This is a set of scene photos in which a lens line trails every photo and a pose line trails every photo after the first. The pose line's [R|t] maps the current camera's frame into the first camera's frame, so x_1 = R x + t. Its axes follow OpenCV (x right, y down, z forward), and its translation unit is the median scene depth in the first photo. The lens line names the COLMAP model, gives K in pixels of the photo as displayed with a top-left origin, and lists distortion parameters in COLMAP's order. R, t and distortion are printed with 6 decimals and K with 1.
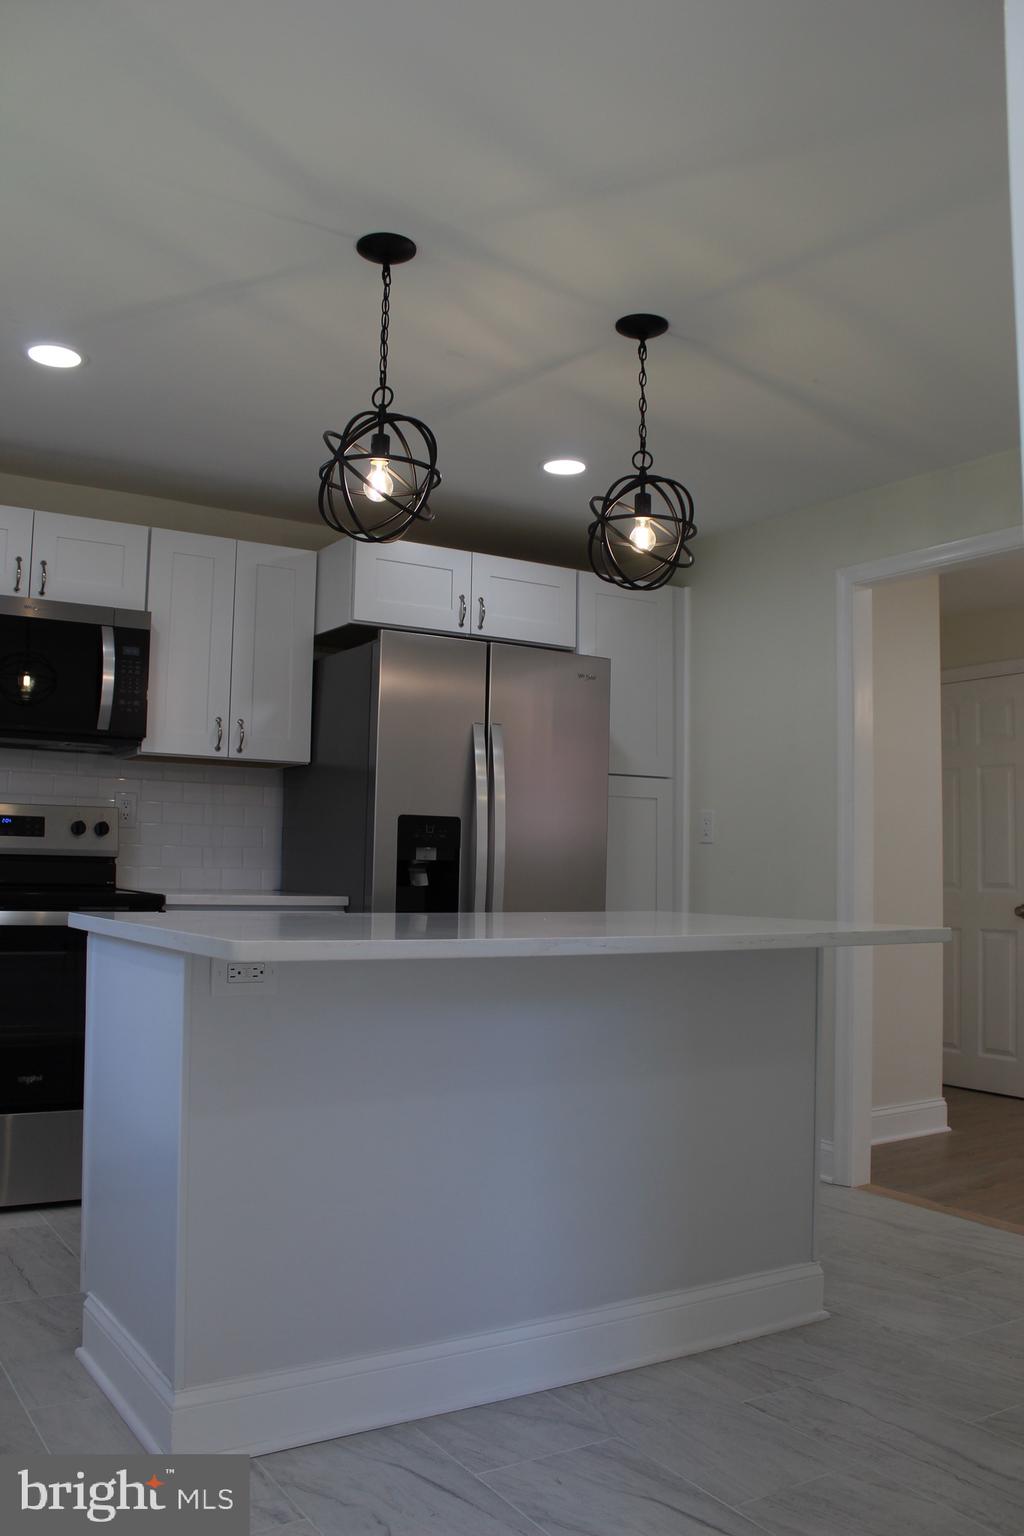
lens RADIAL K [[1272.1, 0, 512.0], [0, 1272.1, 768.0], [0, 0, 1]] dist [-0.171166, 0.156304]
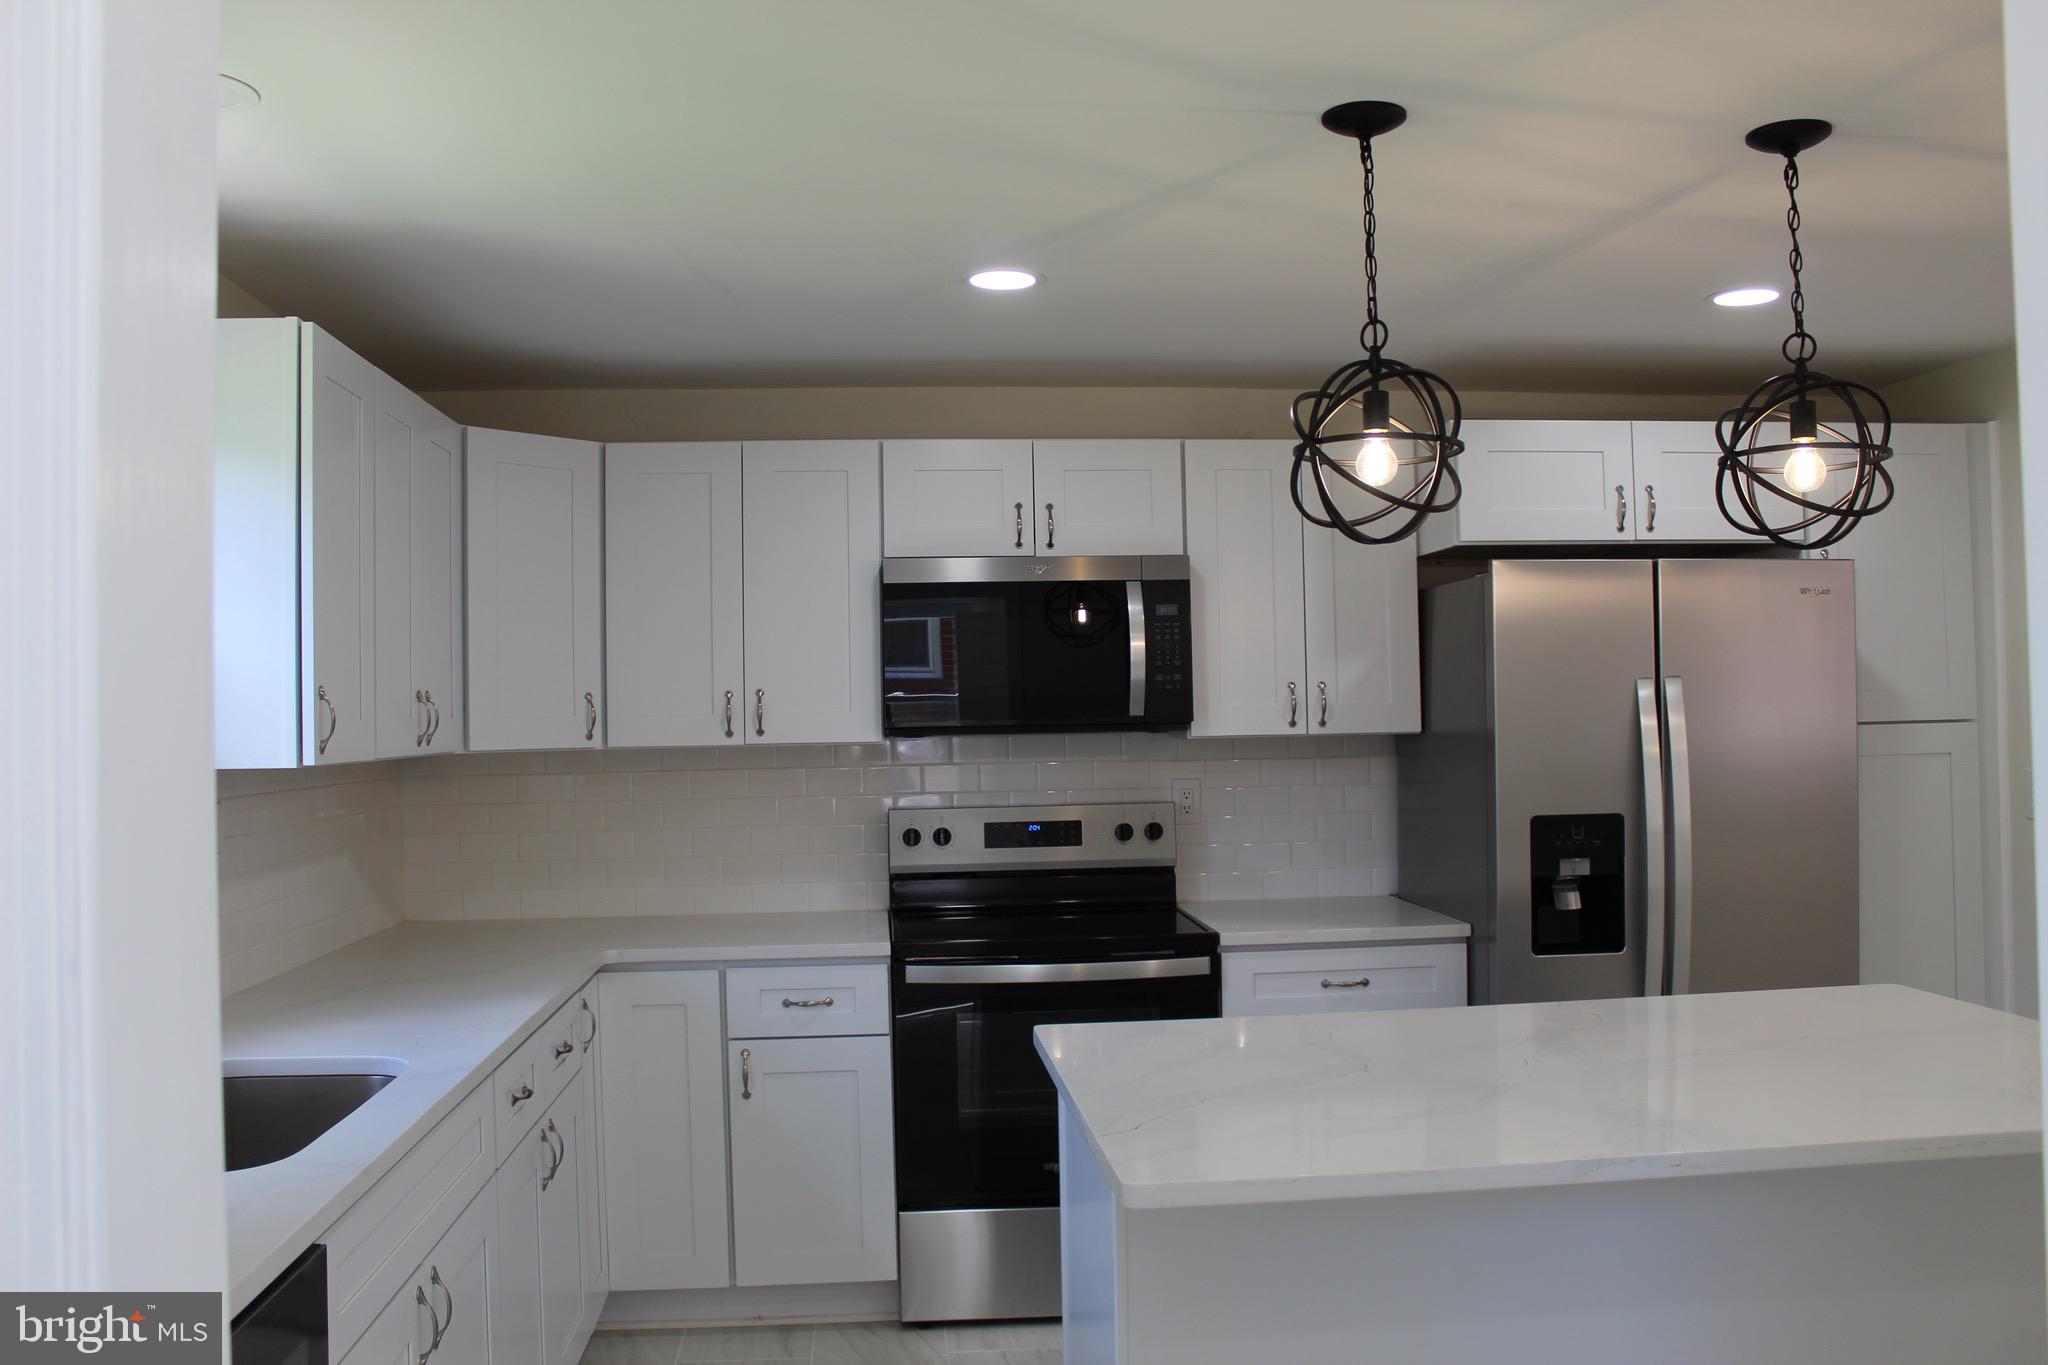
lens RADIAL K [[1696.1, 0, 1024.0], [0, 1696.1, 682.5], [0, 0, 1]] dist [-0.171166, 0.156304]
pose [[0.885749, -0.042024, -0.462258, 0.095234], [0.069329, 0.996699, 0.042234, -0.096708], [0.458957, -0.069457, 0.885739, 0.033968]]
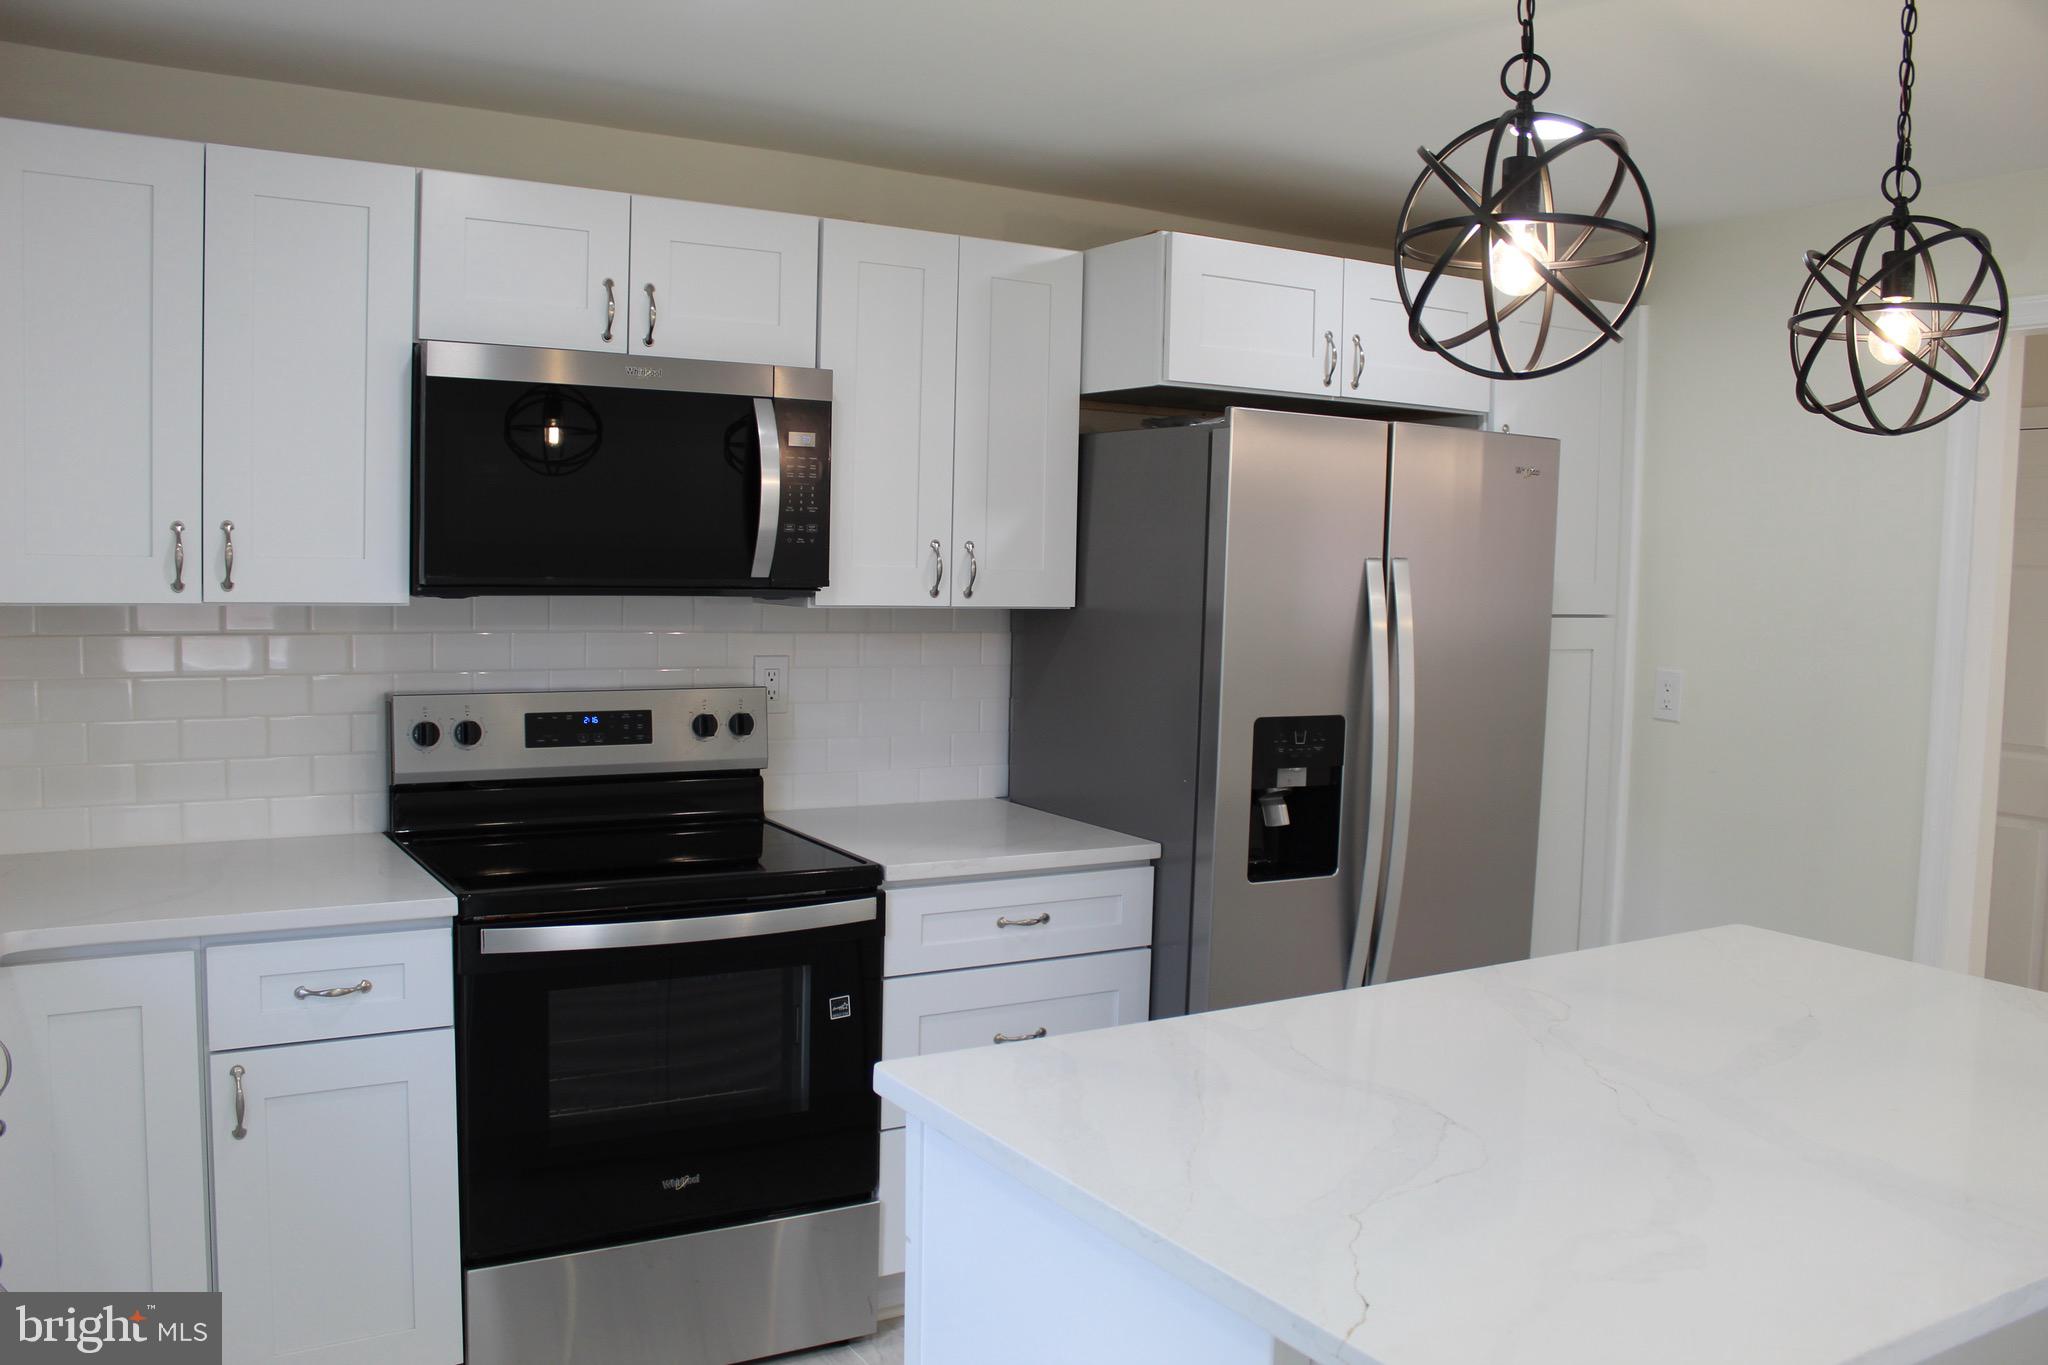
lens RADIAL K [[1696.1, 0, 1024.0], [0, 1696.1, 682.5], [0, 0, 1]] dist [-0.171166, 0.156304]
pose [[0.999740, 0.009894, -0.020530, -0.179252], [-0.006639, 0.988208, 0.152972, -0.099953], [0.021802, -0.152796, 0.988017, 0.203384]]
